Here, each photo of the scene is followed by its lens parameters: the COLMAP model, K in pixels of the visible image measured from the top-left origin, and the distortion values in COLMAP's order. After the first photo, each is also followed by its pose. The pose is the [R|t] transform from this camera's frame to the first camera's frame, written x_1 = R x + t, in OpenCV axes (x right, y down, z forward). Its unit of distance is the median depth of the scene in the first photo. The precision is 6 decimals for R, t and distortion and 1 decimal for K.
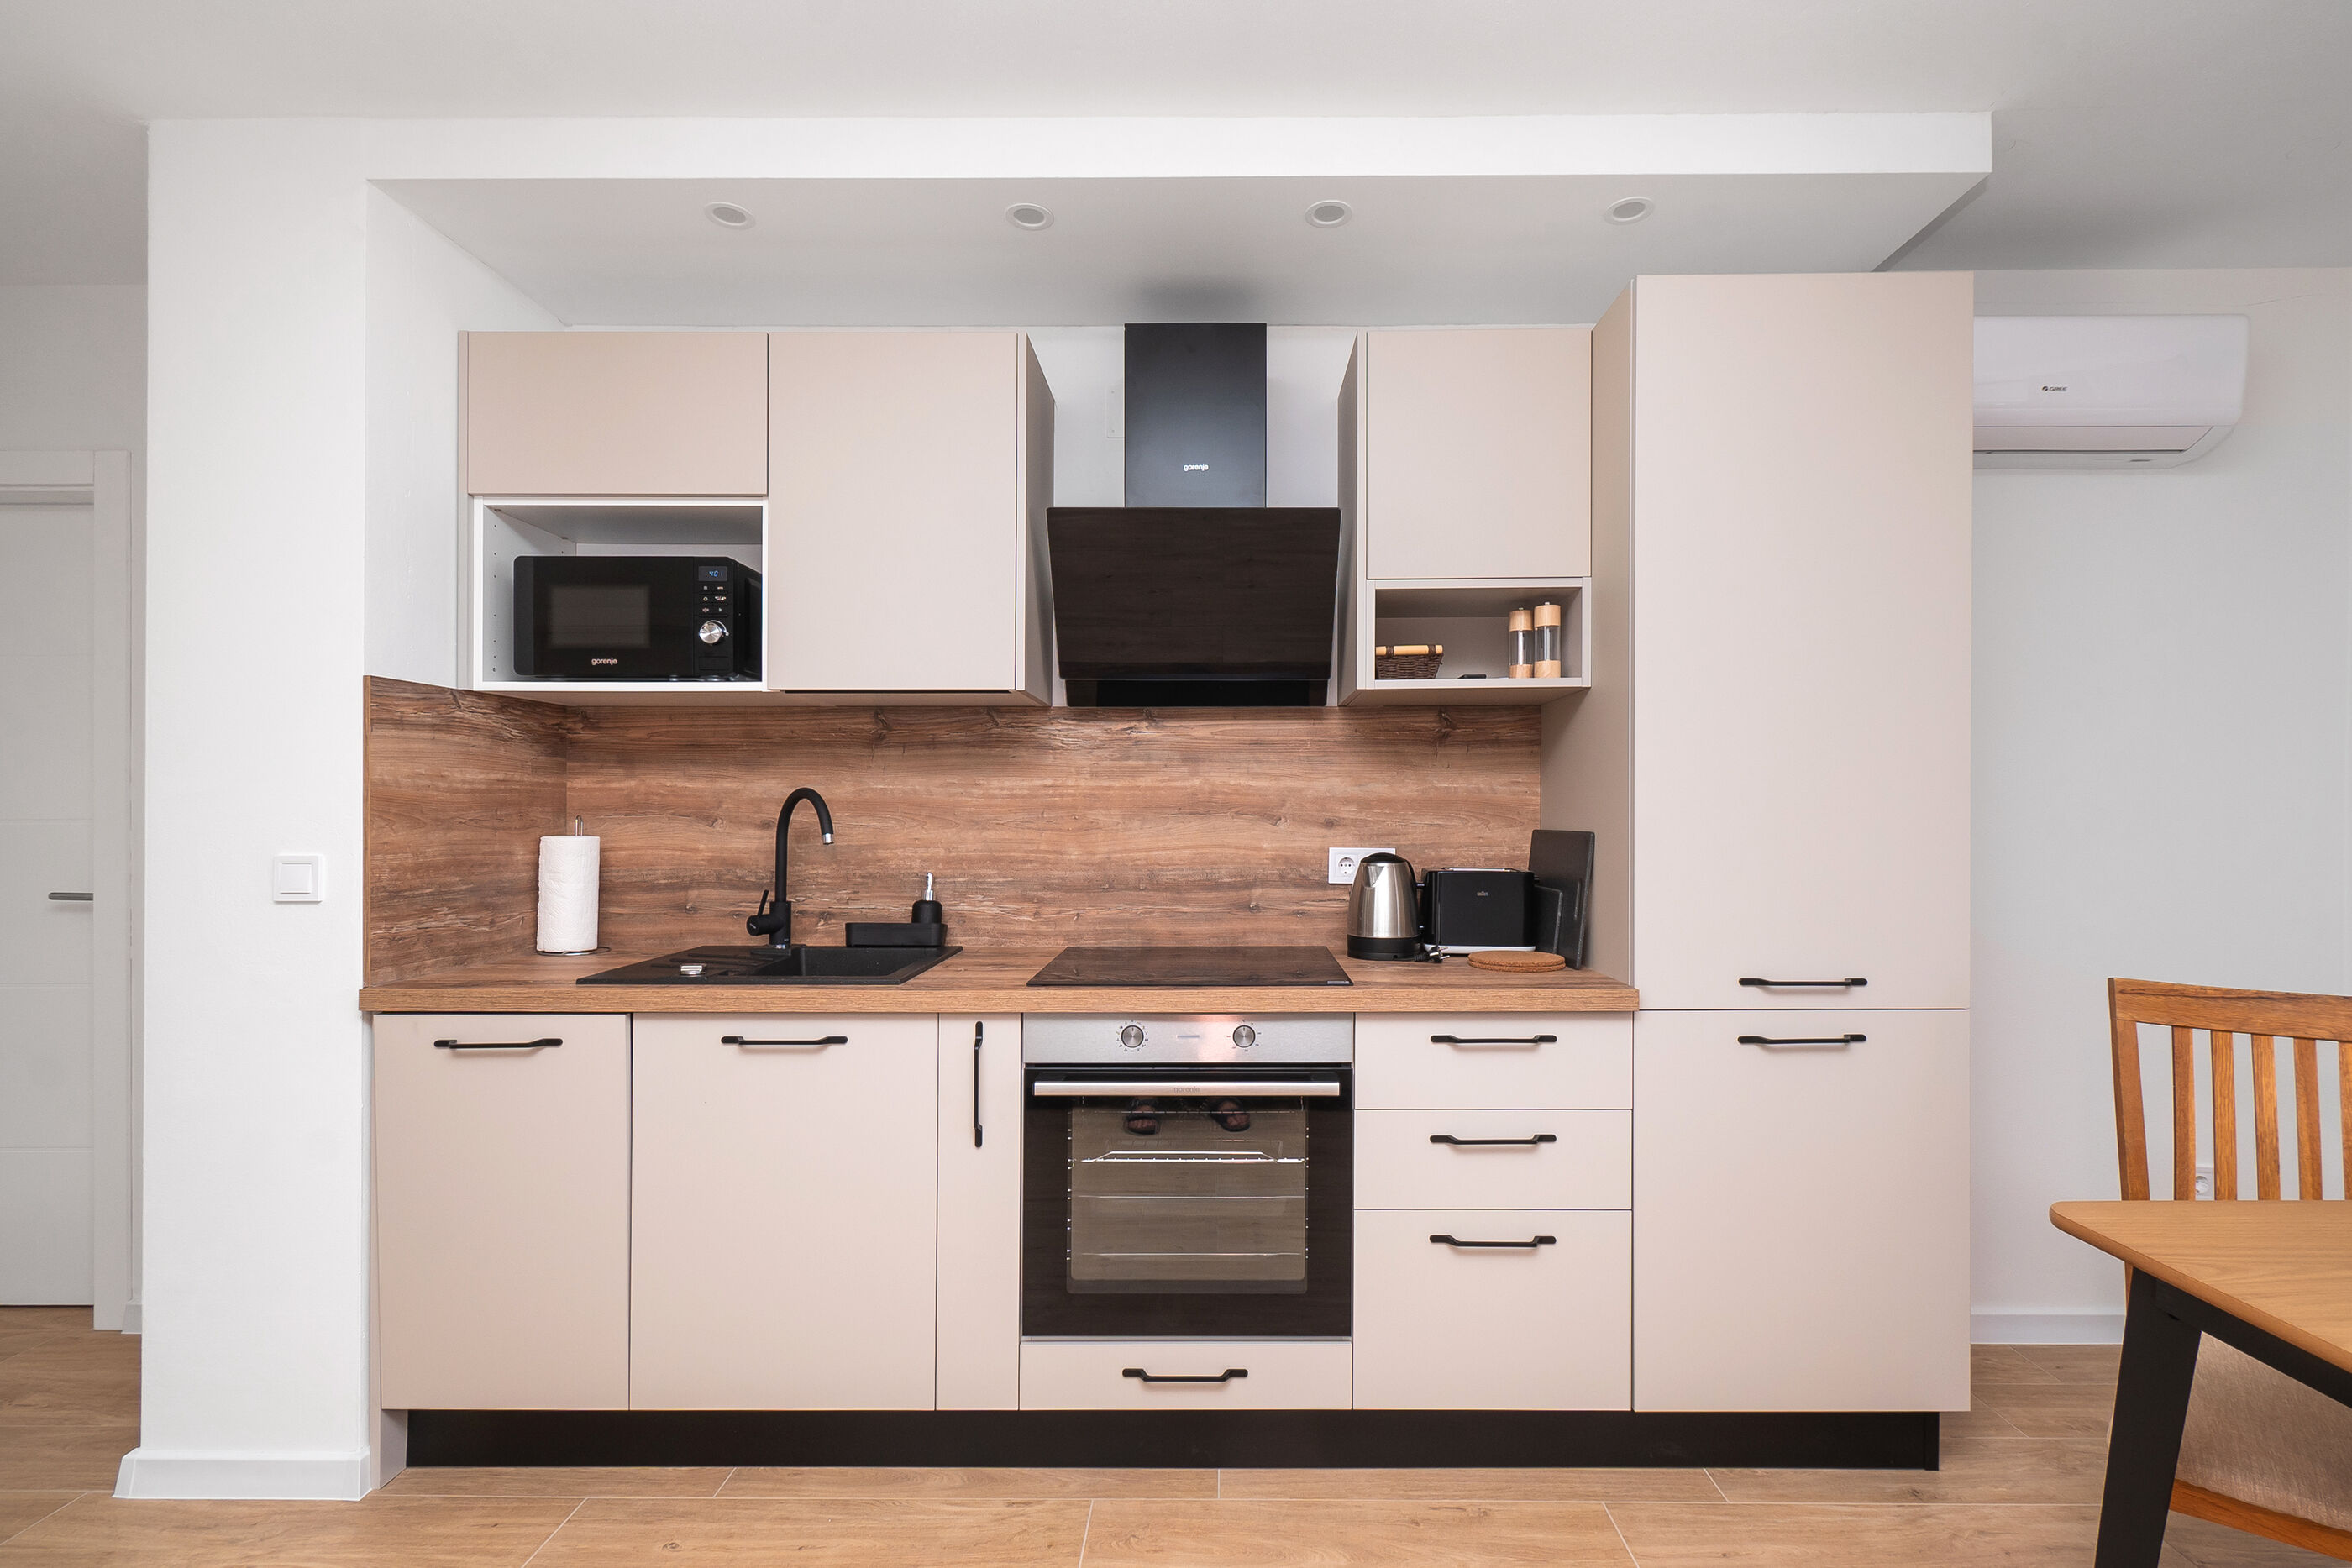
lens RADIAL K [[1069.4, 0, 1227.4], [0, 1069.4, 809.0], [0, 0, 1]] dist [0.002767, -0.000456]
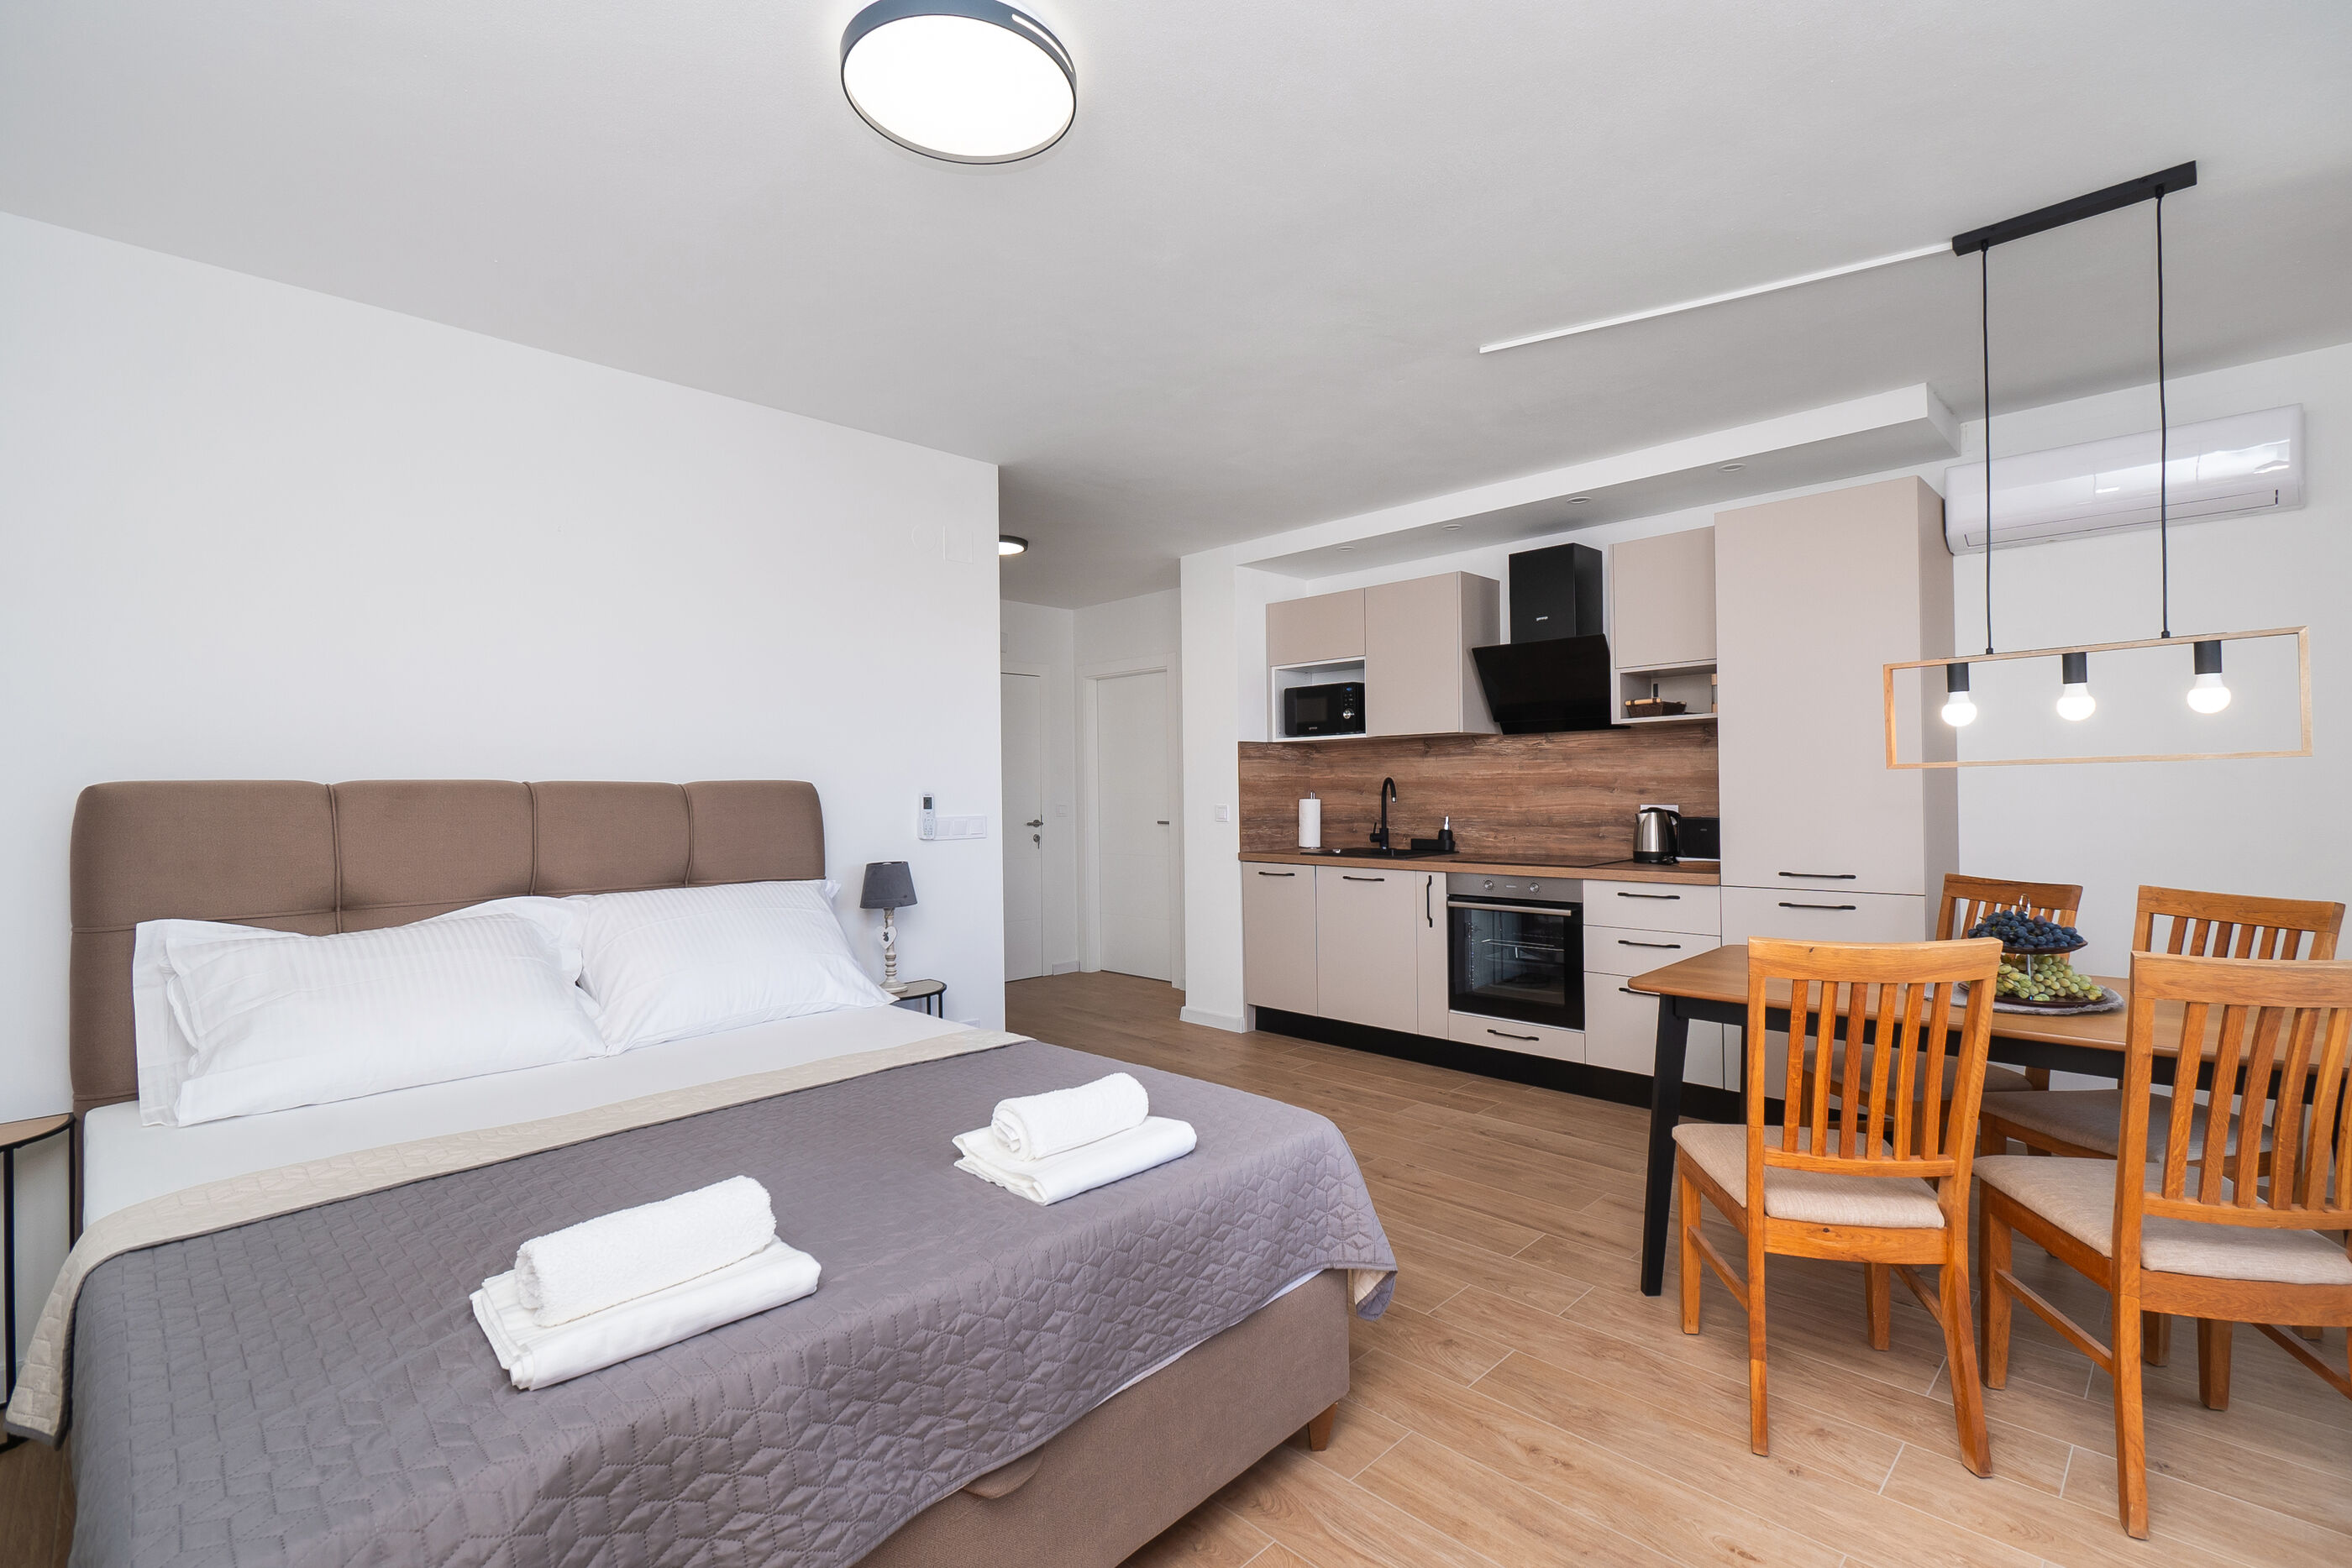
lens RADIAL K [[1047.0, 0, 1169.4], [0, 1047.0, 777.3], [0, 0, 1]] dist [0.001531, -0.000353]
pose [[0.698083, -0.016708, -0.715822, 0.863380], [0.014218, 0.999854, -0.009471, -0.005477], [0.715876, -0.003566, 0.698218, -0.876546]]
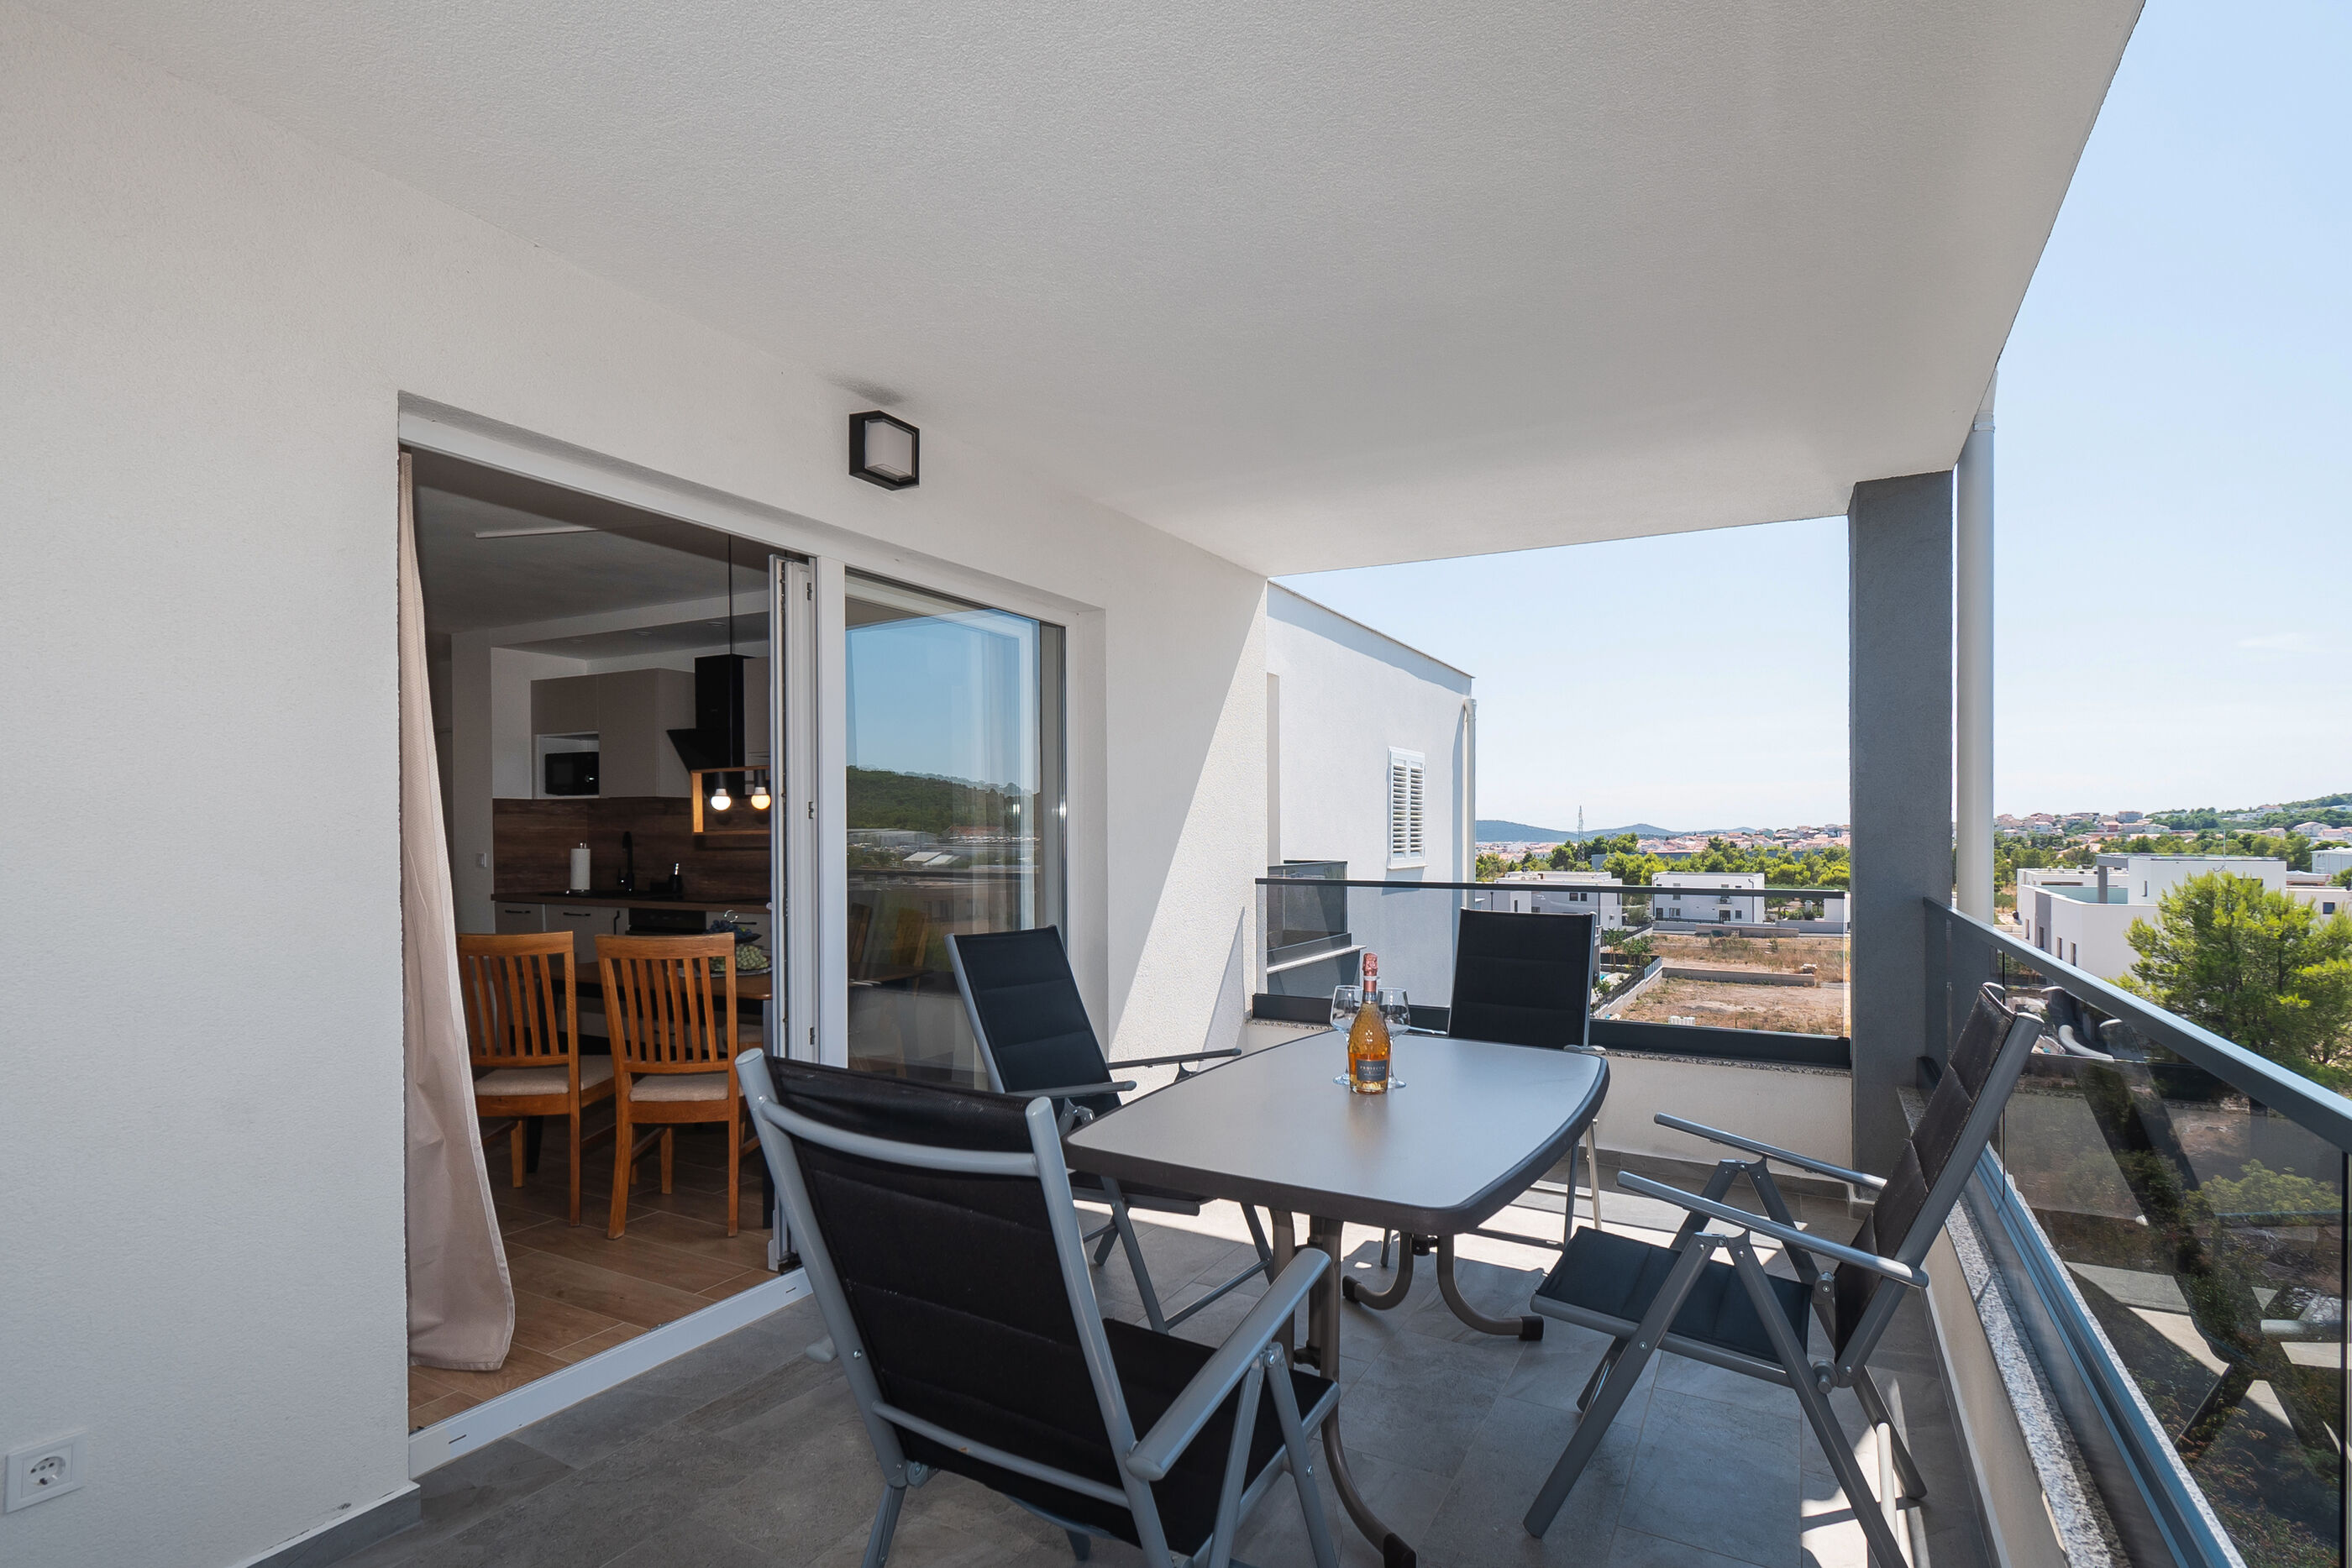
lens RADIAL K [[1125.1, 0, 1223.2], [0, 1125.1, 842.2], [0, 0, 1]] dist [0.000363, -0.000282]
pose [[0.876588, 0.004384, -0.481222, 2.345823], [-0.000399, 0.999965, 0.008383, -0.016724], [0.481242, -0.007156, 0.876559, -0.790548]]
